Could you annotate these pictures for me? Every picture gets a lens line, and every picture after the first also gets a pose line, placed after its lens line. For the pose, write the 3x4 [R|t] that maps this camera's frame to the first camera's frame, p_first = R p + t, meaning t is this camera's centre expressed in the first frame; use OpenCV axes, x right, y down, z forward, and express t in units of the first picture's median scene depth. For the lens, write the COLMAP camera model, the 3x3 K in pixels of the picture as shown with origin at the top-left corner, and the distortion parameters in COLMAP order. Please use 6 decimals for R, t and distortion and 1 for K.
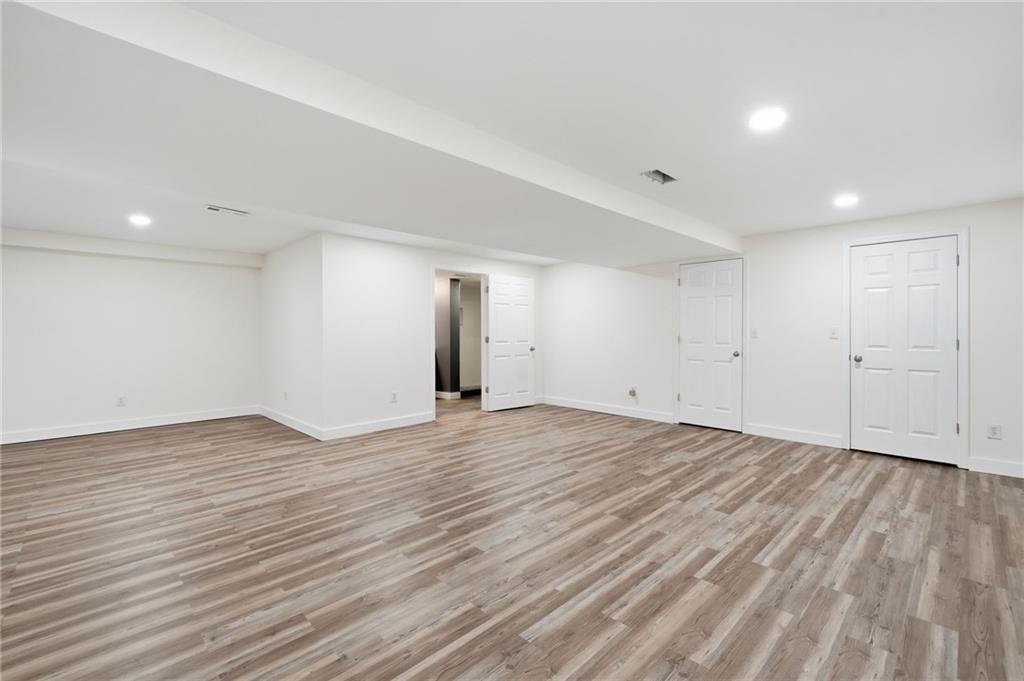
lens RADIAL K [[466.9, 0, 508.9], [0, 466.9, 336.6], [0, 0, 1]] dist [-0.003958, 0.000288]
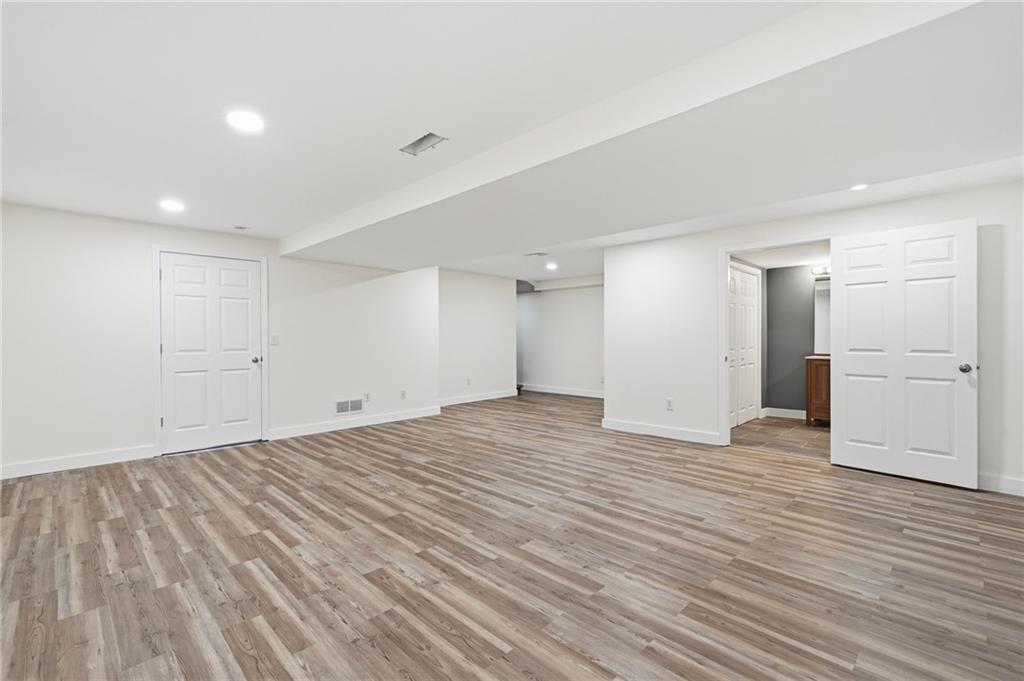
lens RADIAL K [[466.9, 0, 505.0], [0, 466.9, 339.2], [0, 0, 1]] dist [-0.003958, 0.000288]
pose [[-0.022916, 0.008437, -0.999702, 1.358815], [-0.007702, 0.999933, 0.008616, -0.010046], [0.999708, 0.007898, -0.022850, 1.386048]]
